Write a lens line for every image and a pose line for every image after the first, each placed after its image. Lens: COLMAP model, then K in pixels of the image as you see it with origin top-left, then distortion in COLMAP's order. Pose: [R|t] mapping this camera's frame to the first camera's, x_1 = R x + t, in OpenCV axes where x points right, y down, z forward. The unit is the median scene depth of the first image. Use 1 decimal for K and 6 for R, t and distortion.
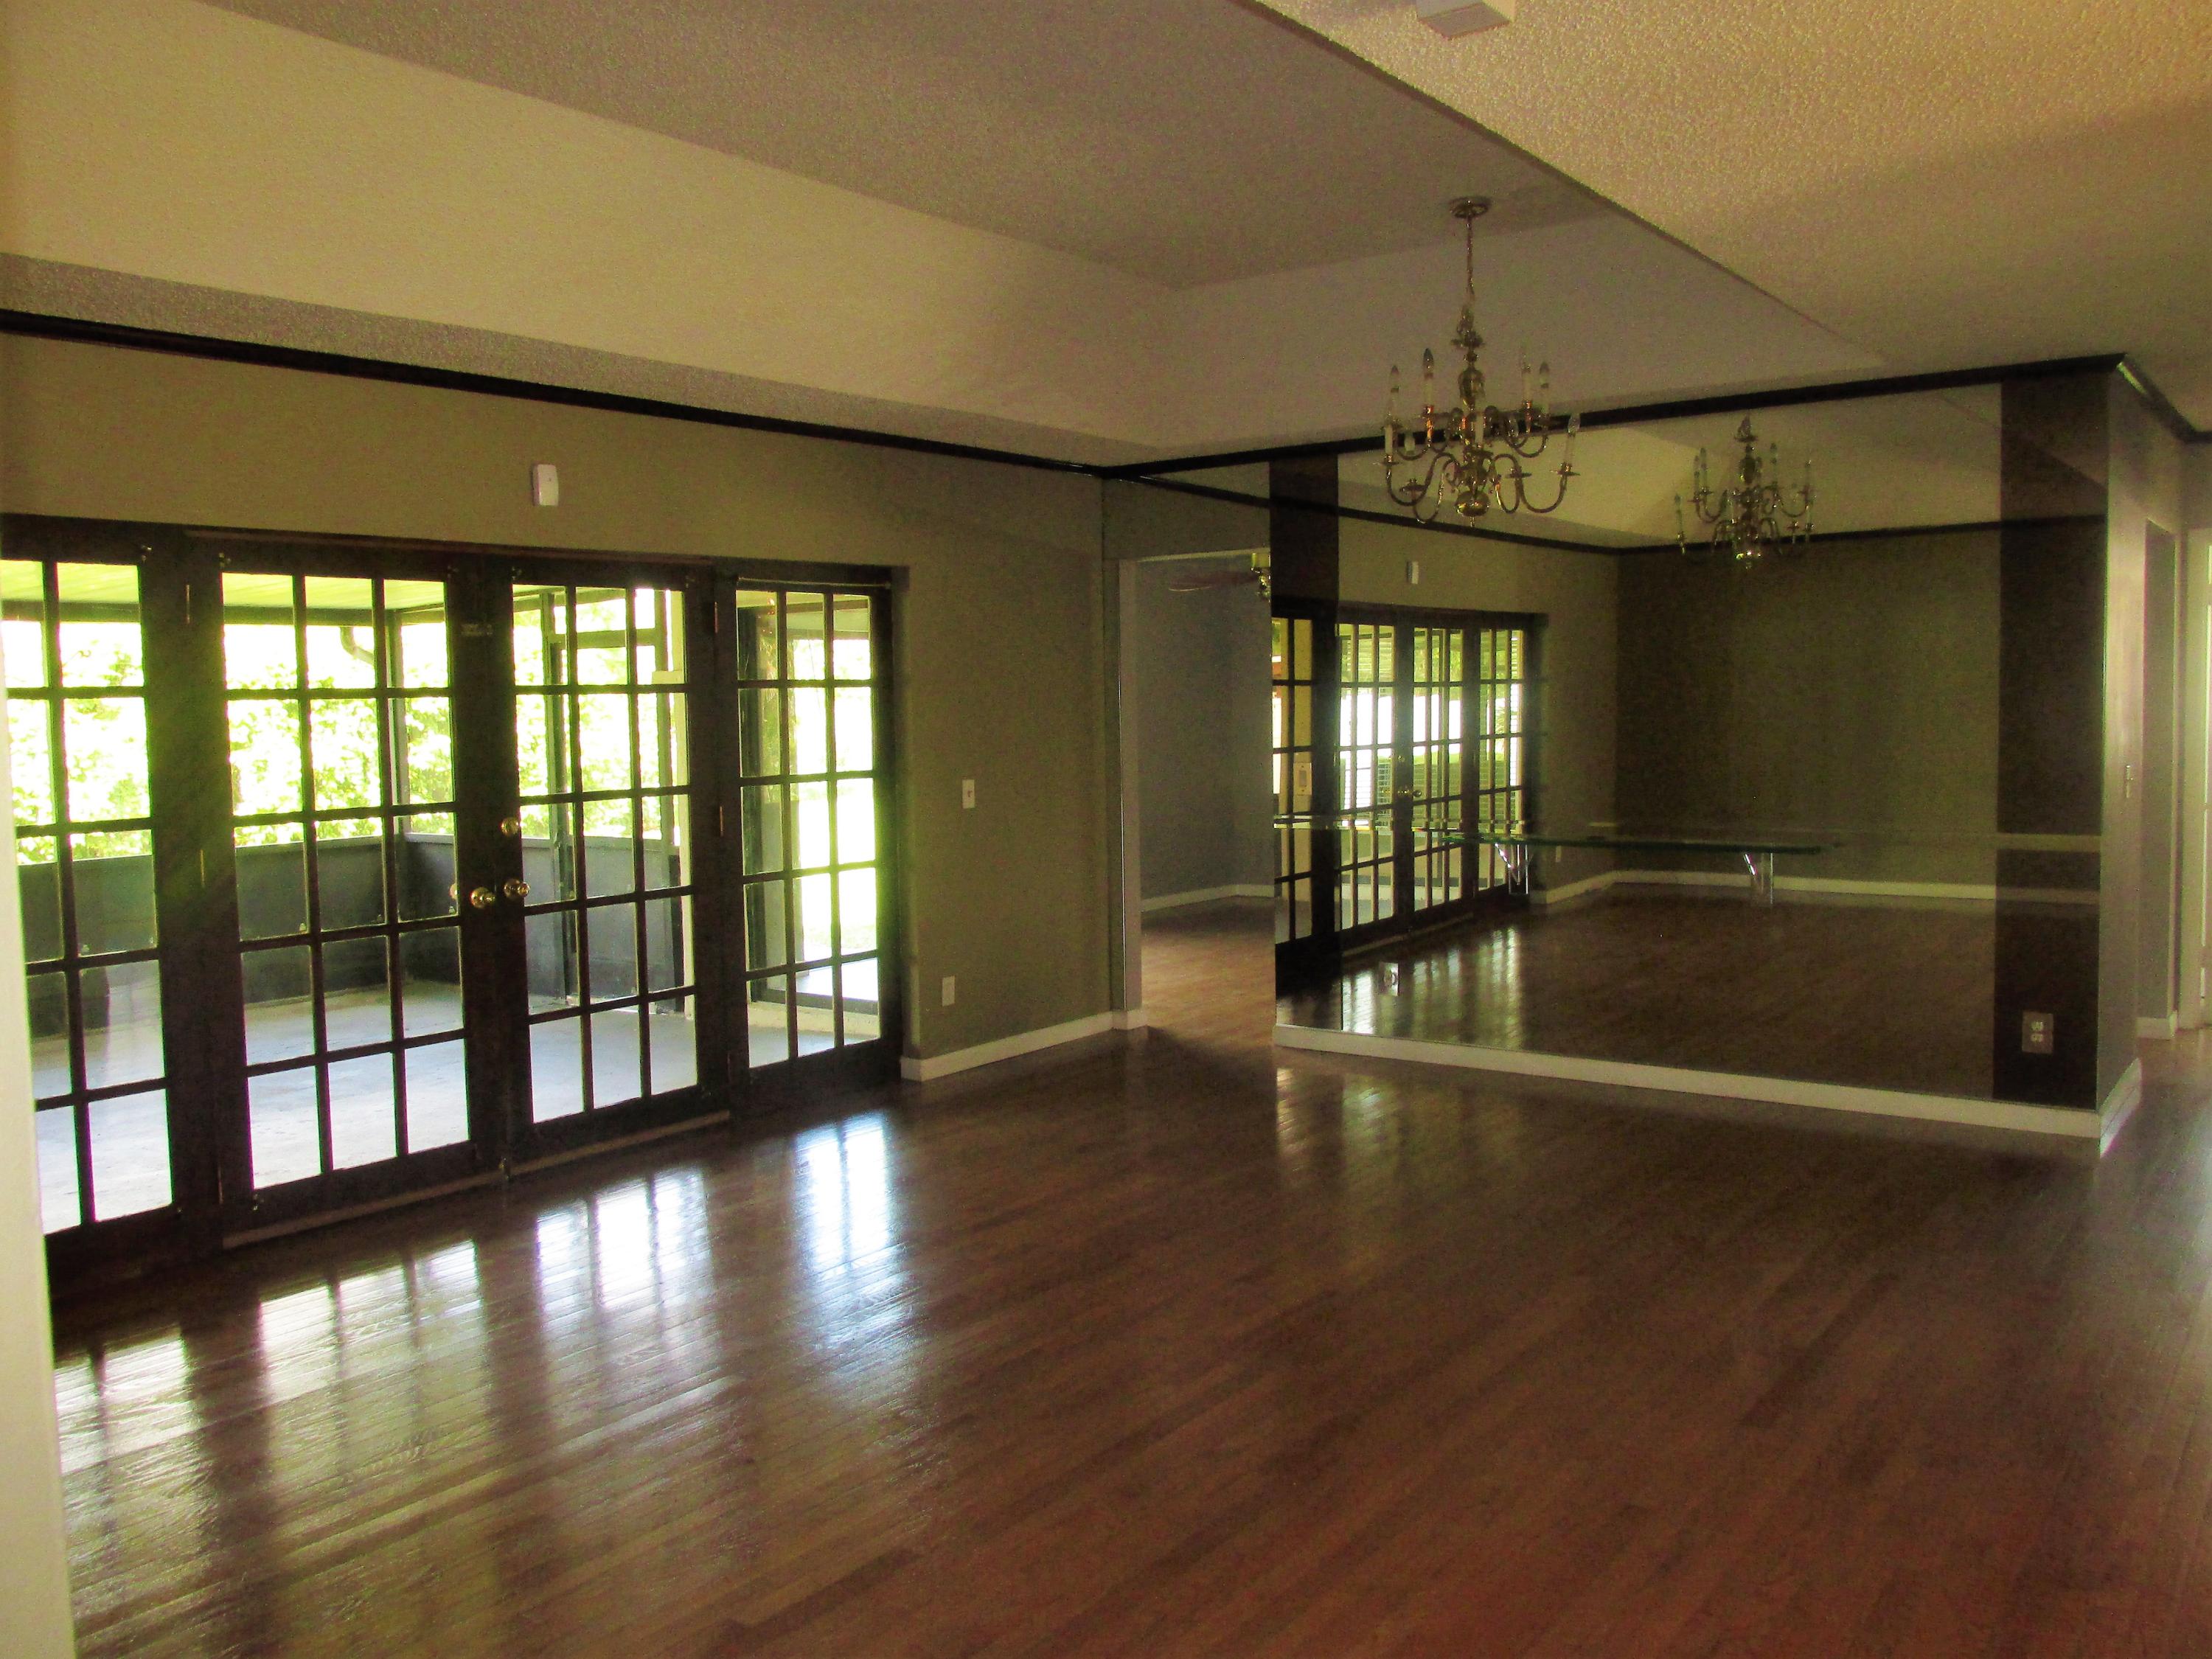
lens RADIAL K [[1825.1, 0, 1106.0], [0, 1825.1, 829.5], [0, 0, 1]] dist [0.001606, -0.001581]
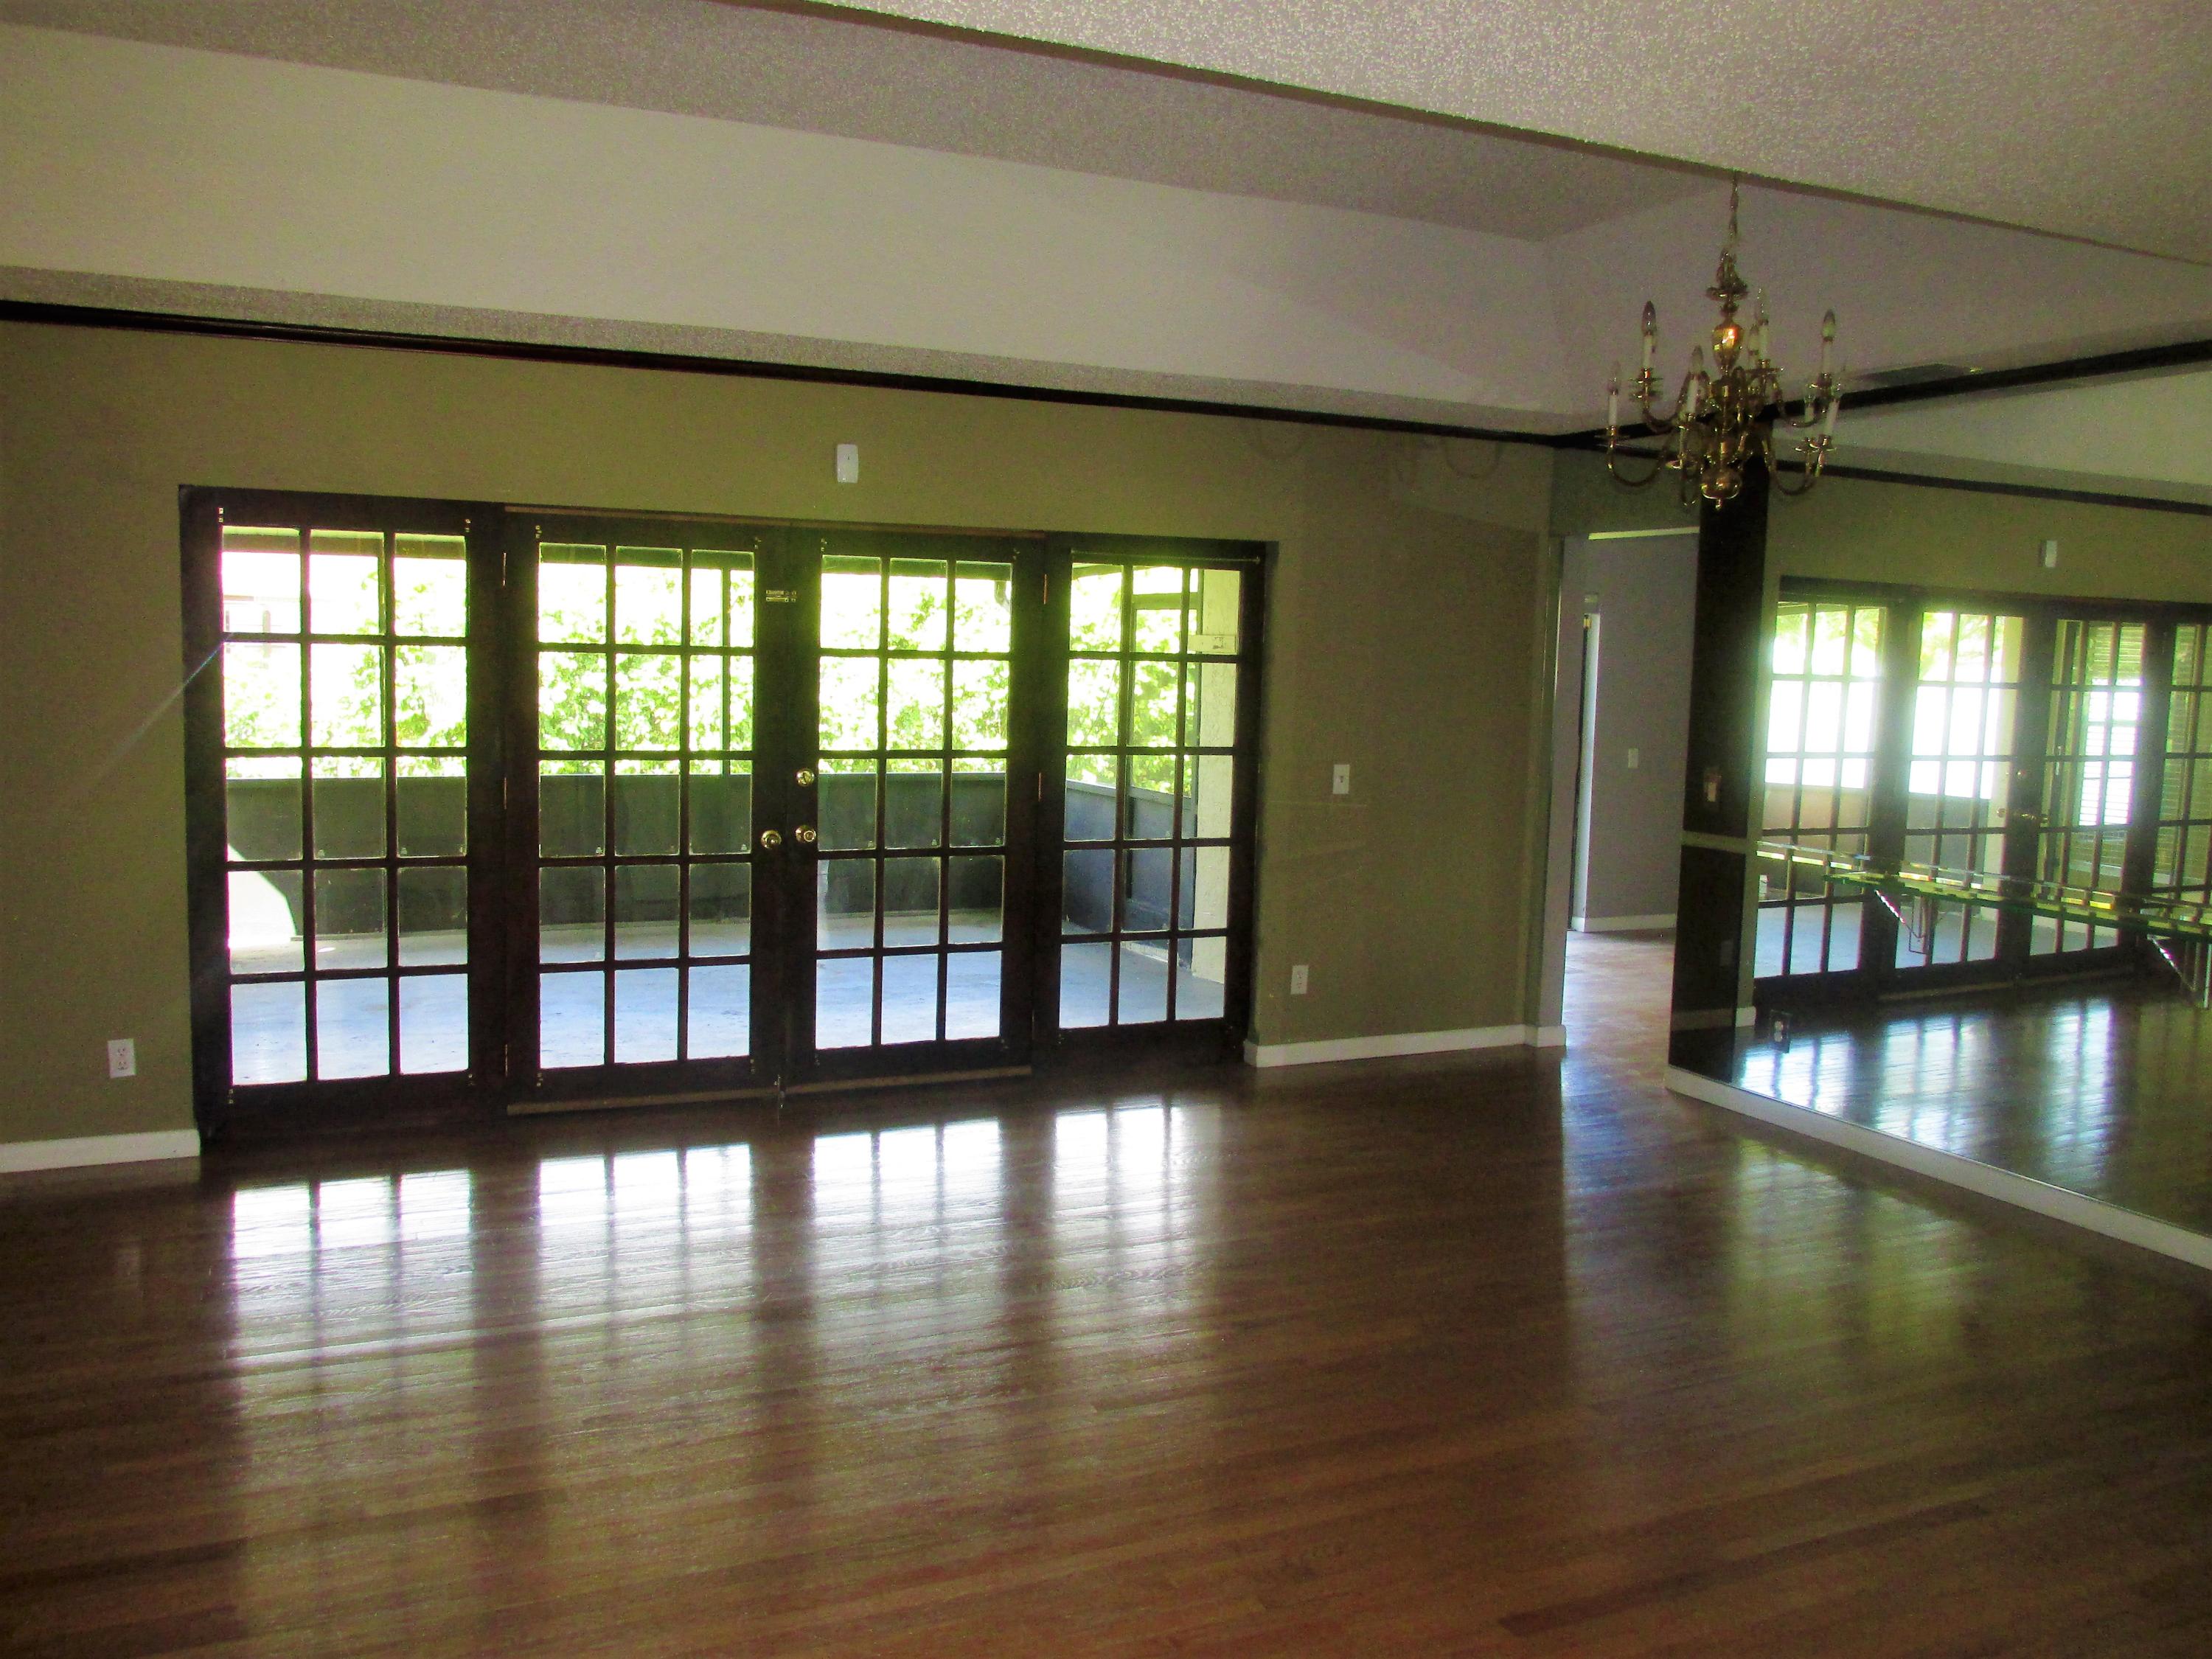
lens RADIAL K [[1431.1, 0, 1104.5], [0, 1431.1, 768.6], [0, 0, 1]] dist [0.001015, 0.001225]
pose [[0.837140, 0.074701, -0.541864, 0.269998], [-0.078008, 0.996809, 0.016903, -0.032876], [0.541398, 0.028120, 0.840296, 0.352878]]
